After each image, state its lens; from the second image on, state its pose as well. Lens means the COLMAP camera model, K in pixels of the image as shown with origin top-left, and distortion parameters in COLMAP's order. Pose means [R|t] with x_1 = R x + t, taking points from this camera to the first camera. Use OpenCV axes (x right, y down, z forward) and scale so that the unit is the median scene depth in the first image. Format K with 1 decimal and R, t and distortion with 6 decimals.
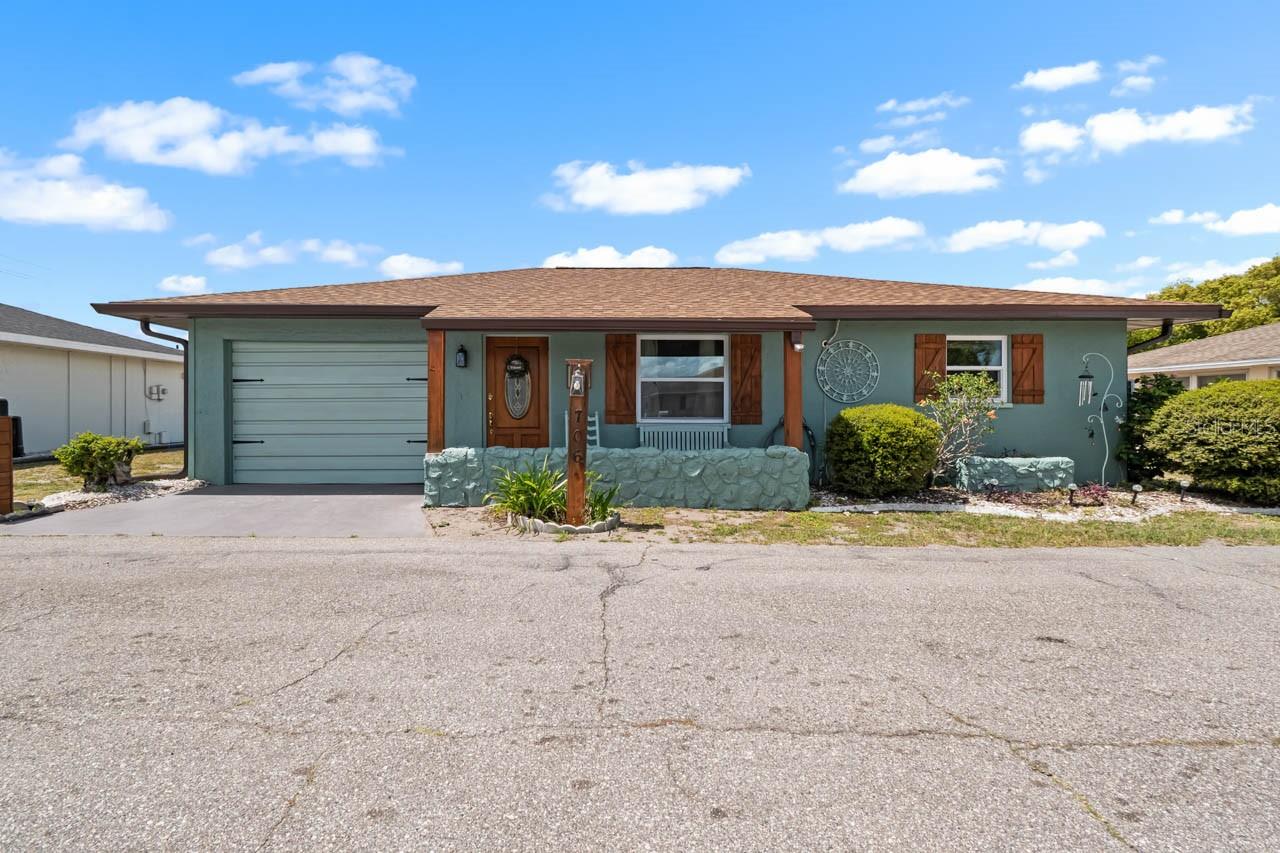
lens RADIAL K [[585.2, 0, 640.0], [0, 585.2, 426.5], [0, 0, 1]] dist [-0.000925, 0.000121]
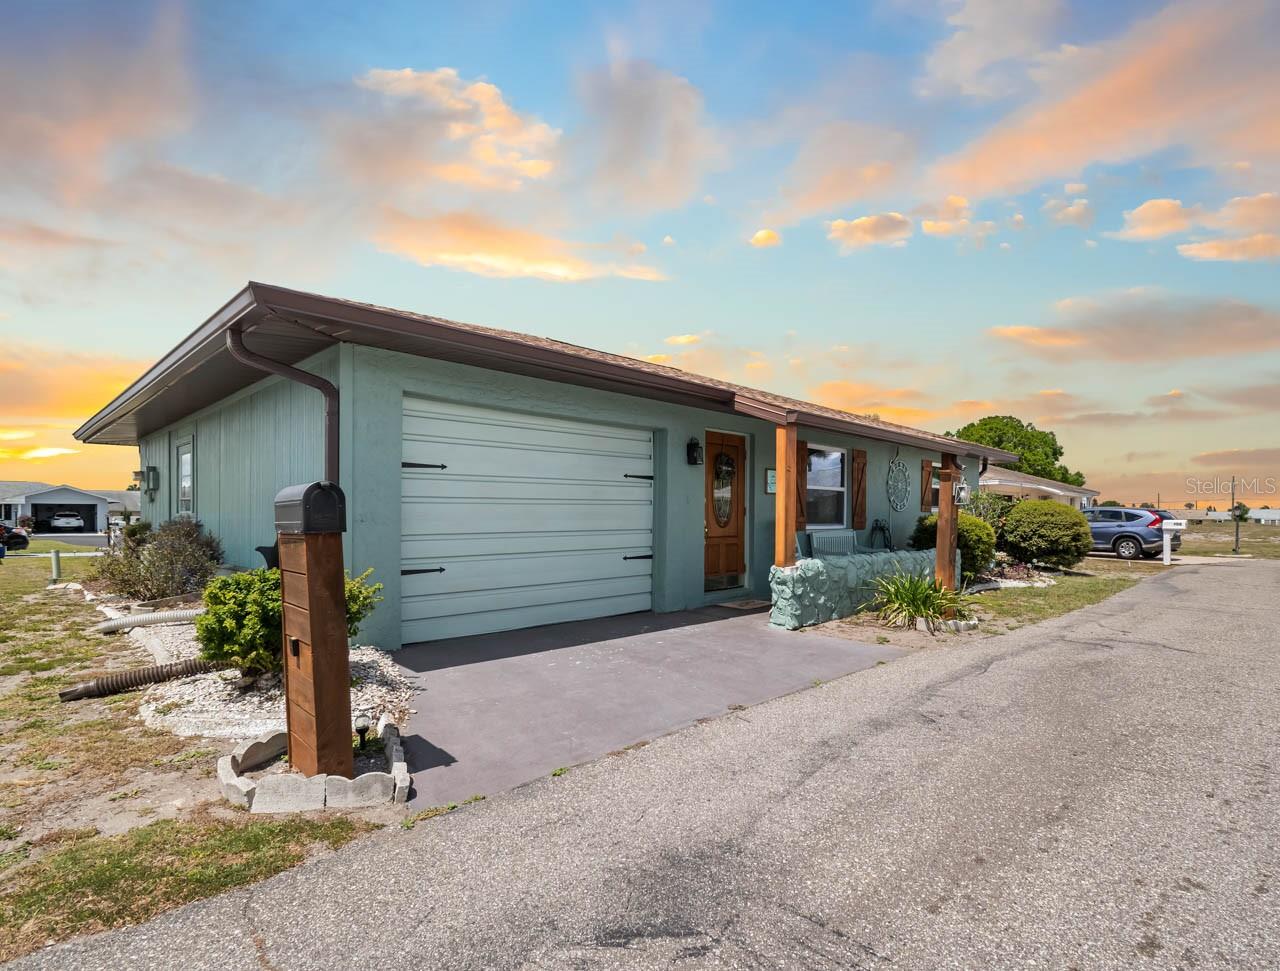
lens RADIAL K [[657.1, 0, 640.5], [0, 657.1, 527.3], [0, 0, 1]] dist [-0.001075, -0.000049]
pose [[0.698745, -0.011734, 0.715274, -1.047275], [0.013749, 0.999901, 0.002972, -0.017265], [-0.715238, 0.007758, 0.698838, 0.411366]]
